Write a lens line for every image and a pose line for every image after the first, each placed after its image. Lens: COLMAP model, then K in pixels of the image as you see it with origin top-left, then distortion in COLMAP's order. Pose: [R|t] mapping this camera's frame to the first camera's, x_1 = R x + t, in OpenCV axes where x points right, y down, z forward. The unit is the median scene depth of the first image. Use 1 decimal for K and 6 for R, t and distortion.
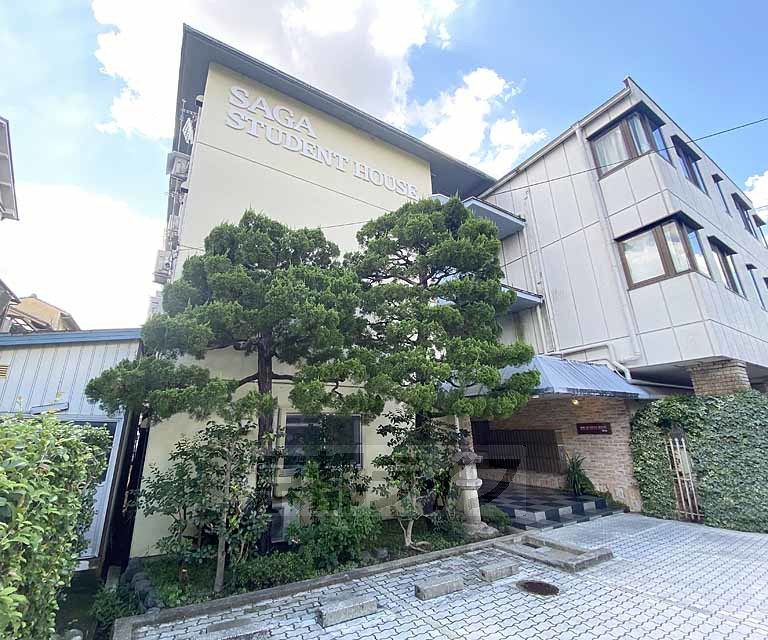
lens RADIAL K [[351.3, 0, 376.8], [0, 351.3, 319.6], [0, 0, 1]] dist [0.002450, -0.002063]
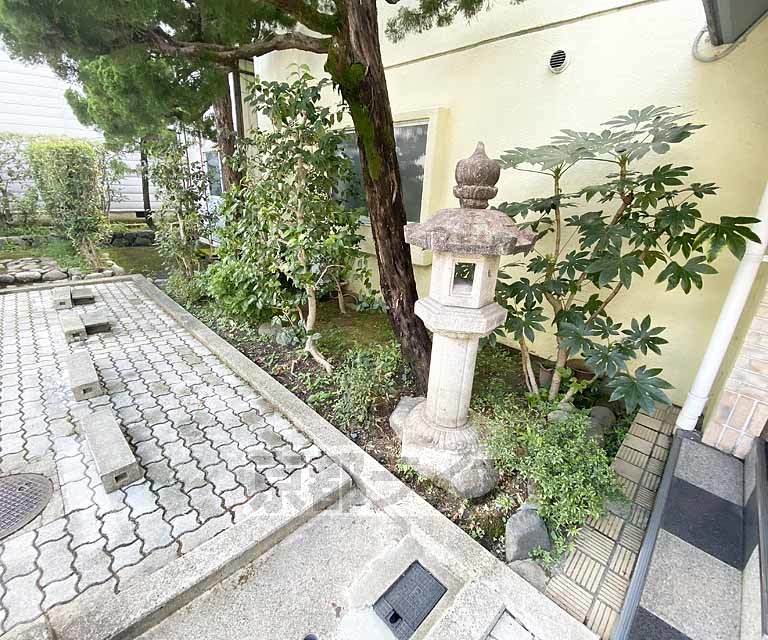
lens RADIAL K [[351.3, 0, 383.0], [0, 351.3, 320.5], [0, 0, 1]] dist [0.002450, -0.002063]
pose [[0.216686, 0.365417, -0.905272, 0.778808], [0.256556, 0.873394, 0.413958, 0.491354], [0.941927, -0.321952, 0.095502, 1.358135]]
